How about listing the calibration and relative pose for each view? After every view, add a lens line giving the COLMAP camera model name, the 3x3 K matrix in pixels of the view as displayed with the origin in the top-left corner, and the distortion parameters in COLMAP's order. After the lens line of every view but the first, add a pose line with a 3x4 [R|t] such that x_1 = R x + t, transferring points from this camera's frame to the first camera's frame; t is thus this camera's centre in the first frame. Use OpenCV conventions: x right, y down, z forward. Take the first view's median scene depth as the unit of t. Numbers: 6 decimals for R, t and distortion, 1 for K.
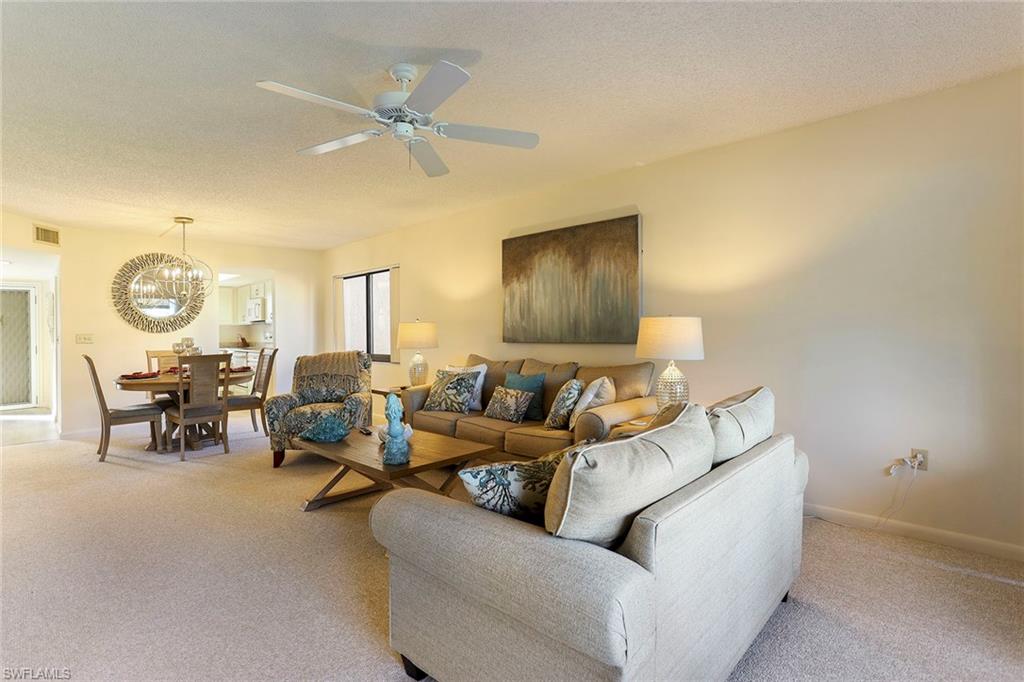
lens RADIAL K [[501.2, 0, 503.9], [0, 501.2, 335.0], [0, 0, 1]] dist [-0.034151, 0.000673]
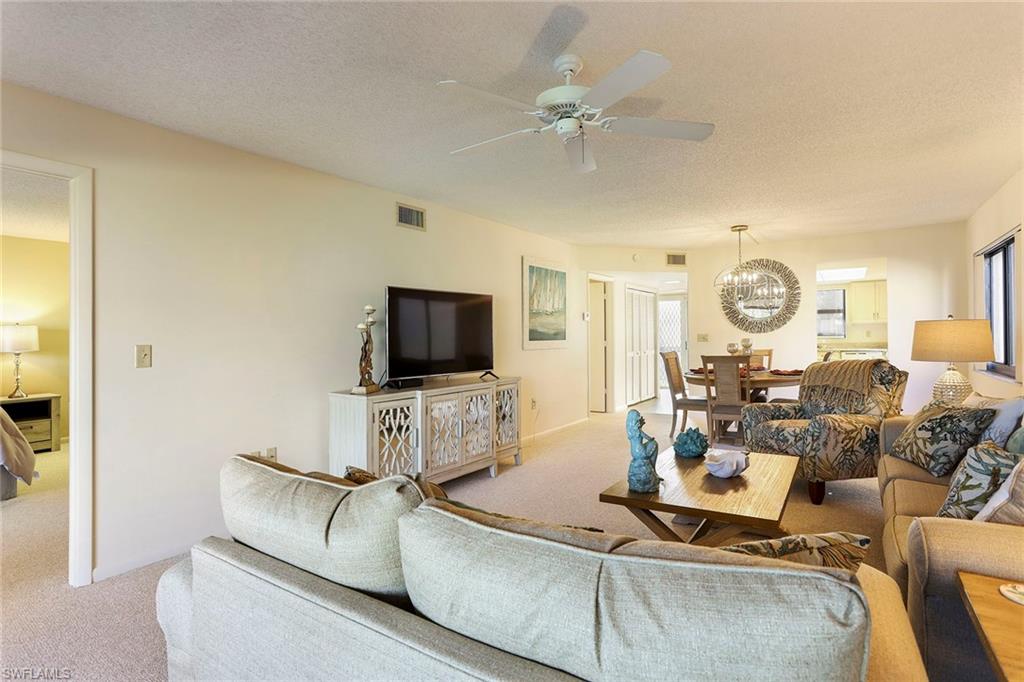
lens RADIAL K [[501.2, 0, 518.4], [0, 501.2, 334.3], [0, 0, 1]] dist [-0.034151, 0.000673]
pose [[0.201540, 0.006866, -0.979456, 0.291268], [0.001311, 0.999973, 0.007280, -0.011344], [0.979479, -0.002751, 0.201525, 0.297985]]
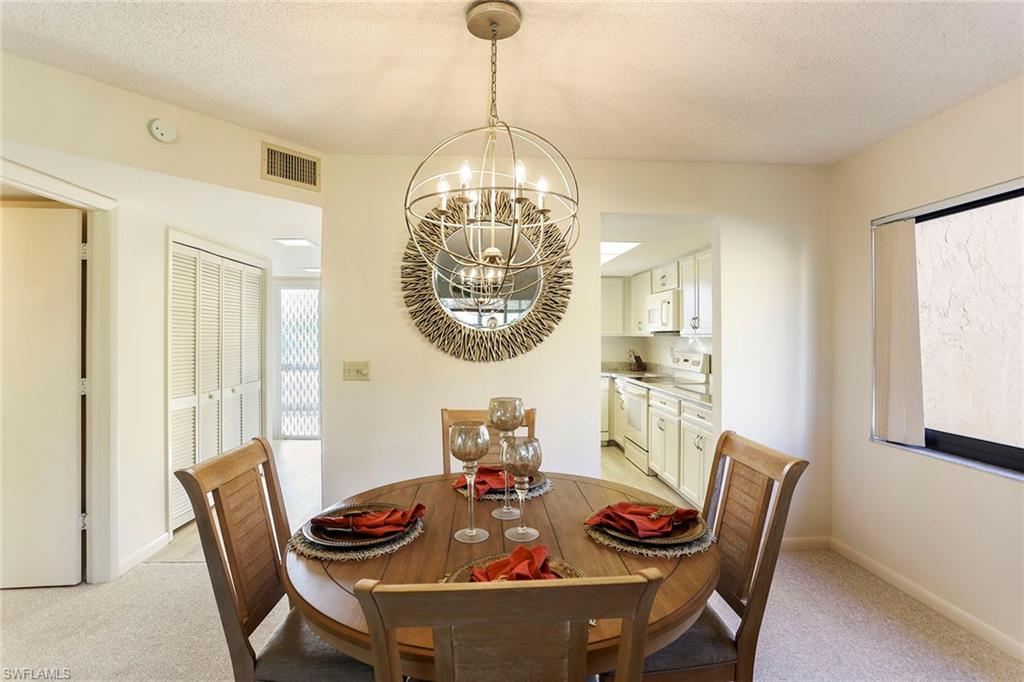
lens RADIAL K [[501.2, 0, 510.4], [0, 501.2, 333.4], [0, 0, 1]] dist [-0.034151, 0.000673]
pose [[0.757488, 0.014226, -0.652694, -0.416763], [-0.019283, 0.999814, -0.000587, -0.034864], [0.652564, 0.013030, 0.757621, 0.737007]]
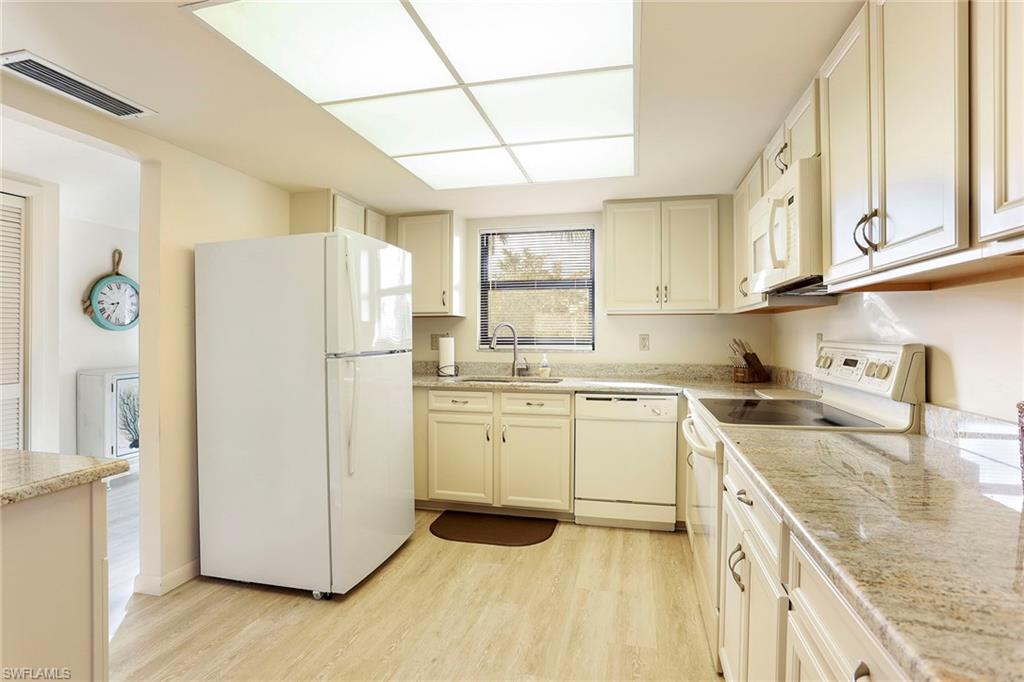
lens RADIAL K [[501.2, 0, 510.2], [0, 501.2, 346.6], [0, 0, 1]] dist [-0.034151, 0.000673]
pose [[0.525966, 0.026019, -0.850107, -0.604115], [-0.003142, 0.999585, 0.028650, -0.012030], [0.850499, -0.012398, 0.525830, 1.263442]]
